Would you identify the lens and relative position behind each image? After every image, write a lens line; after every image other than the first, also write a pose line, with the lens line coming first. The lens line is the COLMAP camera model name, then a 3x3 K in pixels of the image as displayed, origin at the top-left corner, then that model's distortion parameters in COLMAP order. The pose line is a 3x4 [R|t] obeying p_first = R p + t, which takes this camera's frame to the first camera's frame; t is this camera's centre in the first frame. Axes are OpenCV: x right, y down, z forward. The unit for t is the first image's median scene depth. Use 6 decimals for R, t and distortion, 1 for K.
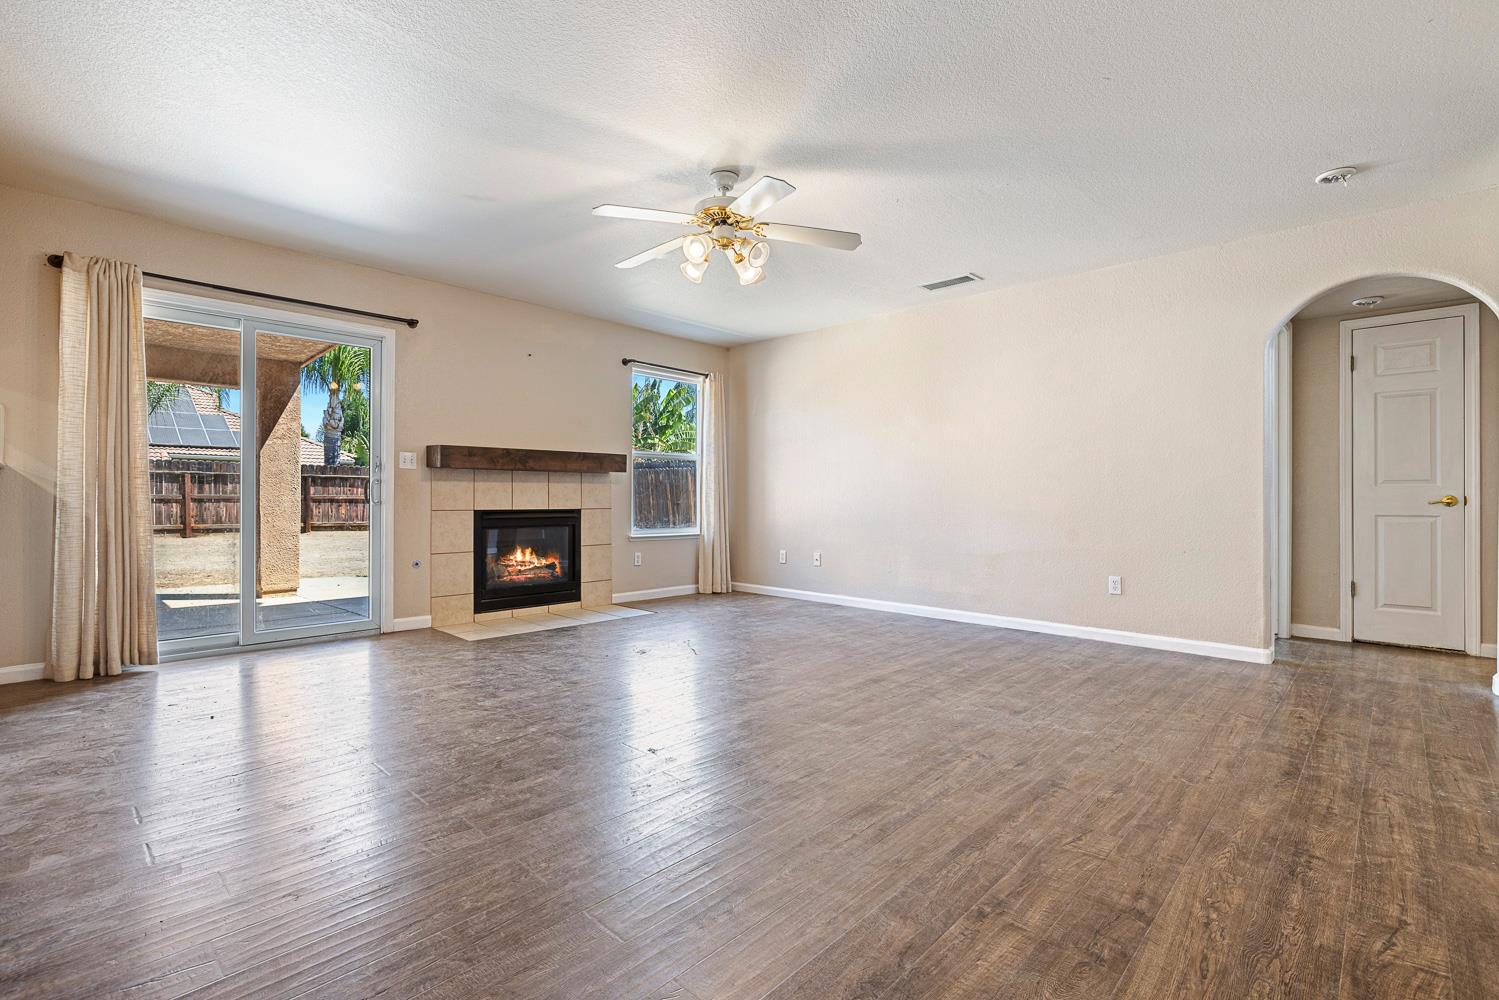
lens RADIAL K [[681.4, 0, 756.4], [0, 681.4, 497.0], [0, 0, 1]] dist [-0.002456, -0.000297]
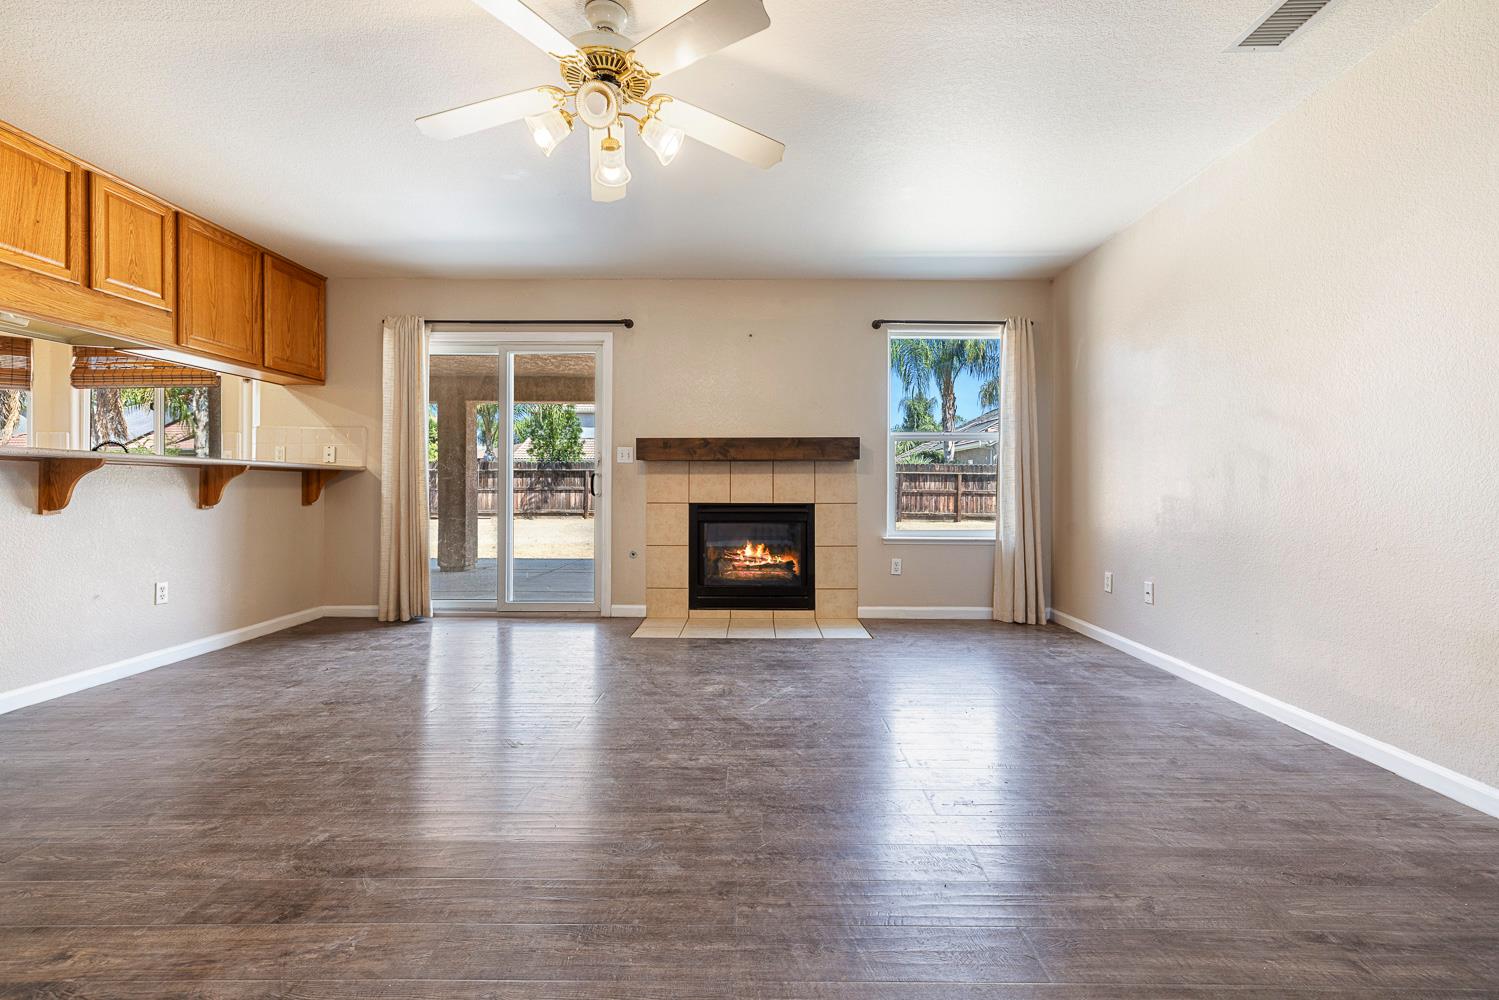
lens RADIAL K [[652.6, 0, 754.7], [0, 652.6, 485.7], [0, 0, 1]] dist [0.002293, 0.000334]
pose [[0.683356, -0.006248, -0.730058, 0.317035], [0.001160, 0.999971, -0.007472, 0.001298], [0.730084, 0.004259, 0.683344, 0.406021]]
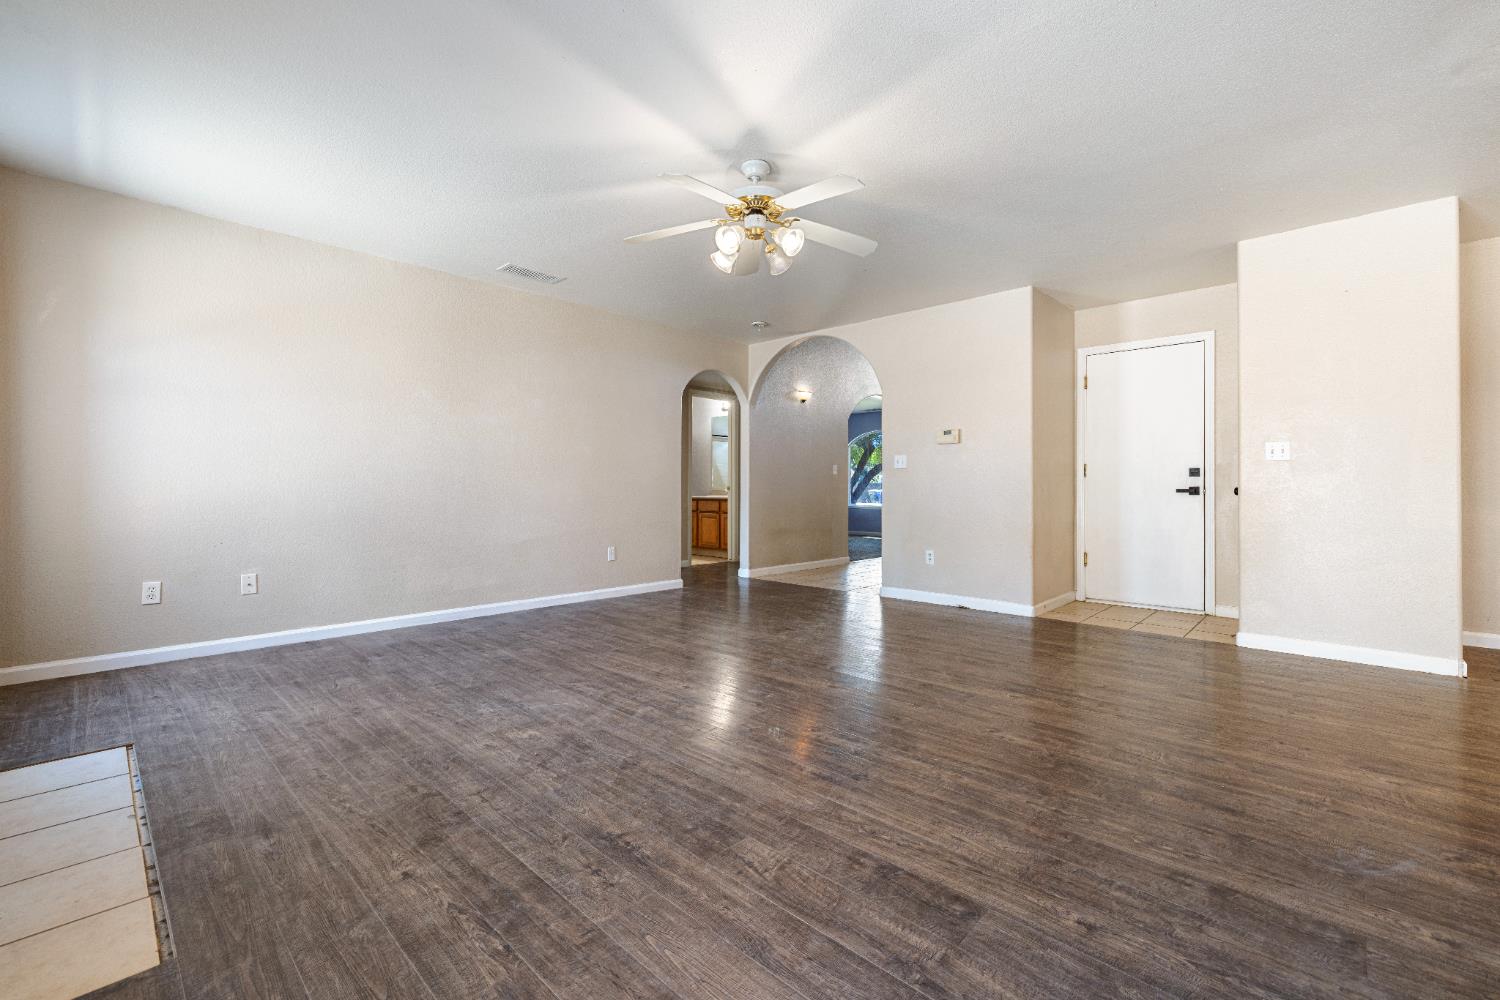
lens RADIAL K [[628.9, 0, 750.6], [0, 628.9, 494.2], [0, 0, 1]] dist [-0.000284, -0.000146]
pose [[0.007458, -0.013782, 0.999877, -0.578165], [-0.003822, 0.999897, 0.013811, -0.003377], [-0.999965, -0.003925, 0.007404, 0.607413]]
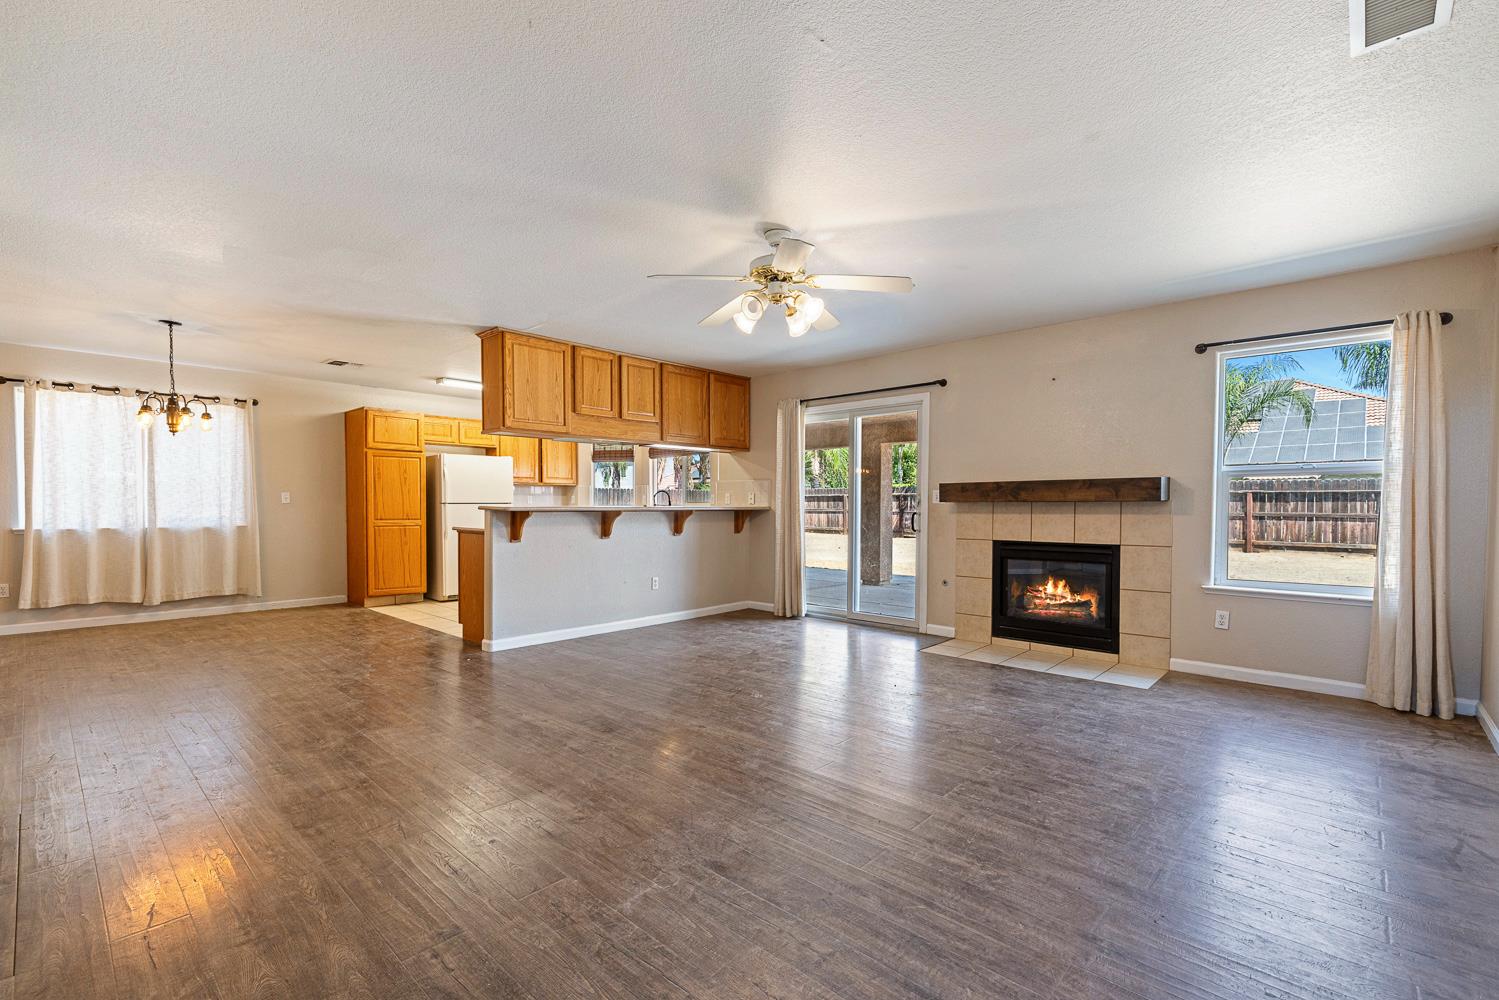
lens RADIAL K [[662.4, 0, 750.3], [0, 662.4, 524.0], [0, 0, 1]] dist [0.007541, 0.000282]
pose [[0.005021, 0.024439, -0.999689, 0.596345], [-0.000158, 0.999701, 0.024438, -0.030258], [0.999987, 0.000035, 0.005024, 0.580427]]
